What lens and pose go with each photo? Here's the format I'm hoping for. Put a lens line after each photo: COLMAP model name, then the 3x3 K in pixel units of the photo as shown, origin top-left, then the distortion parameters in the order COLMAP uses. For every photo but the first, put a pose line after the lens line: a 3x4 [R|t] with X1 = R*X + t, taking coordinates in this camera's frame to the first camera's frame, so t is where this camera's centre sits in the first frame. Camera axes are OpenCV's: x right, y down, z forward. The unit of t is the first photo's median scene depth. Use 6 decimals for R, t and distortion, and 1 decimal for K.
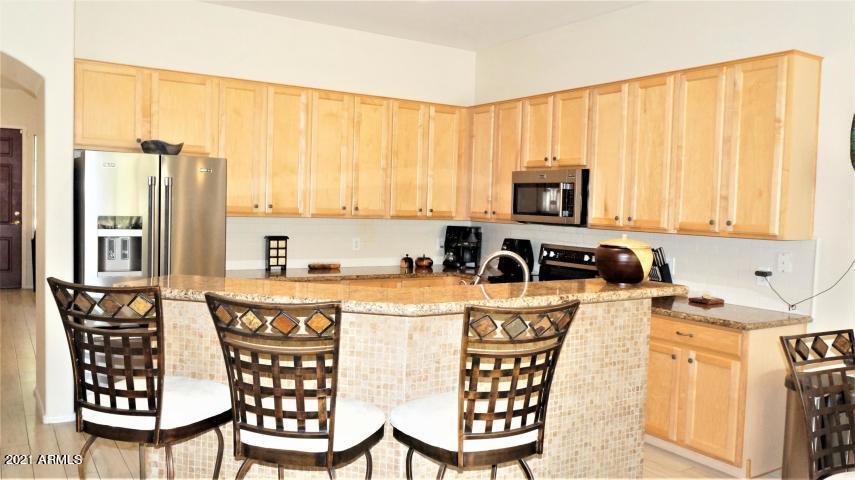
lens RADIAL K [[672.7, 0, 409.6], [0, 672.7, 255.2], [0, 0, 1]] dist [-0.022449, -0.004849]
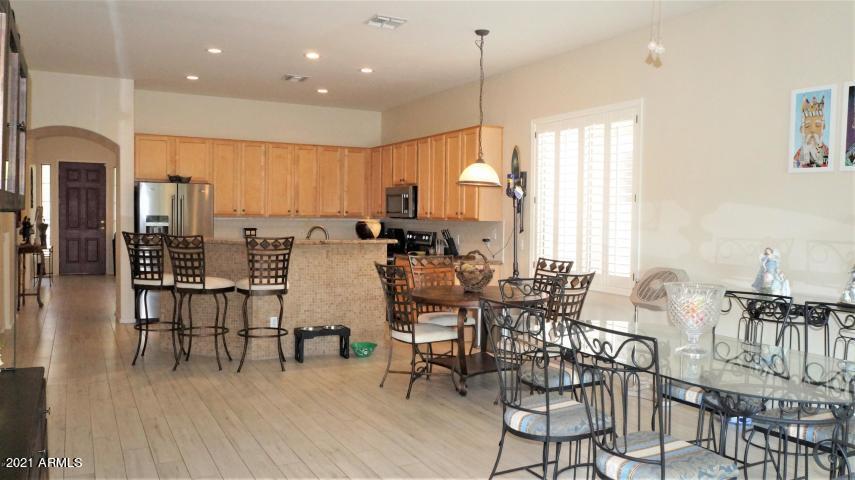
lens RADIAL K [[672.7, 0, 430.5], [0, 672.7, 236.4], [0, 0, 1]] dist [-0.022449, -0.004849]
pose [[0.997068, -0.015799, -0.074869, 0.394177], [0.012464, 0.998918, -0.044801, 0.075796], [0.075496, 0.043736, 0.996187, -0.674267]]
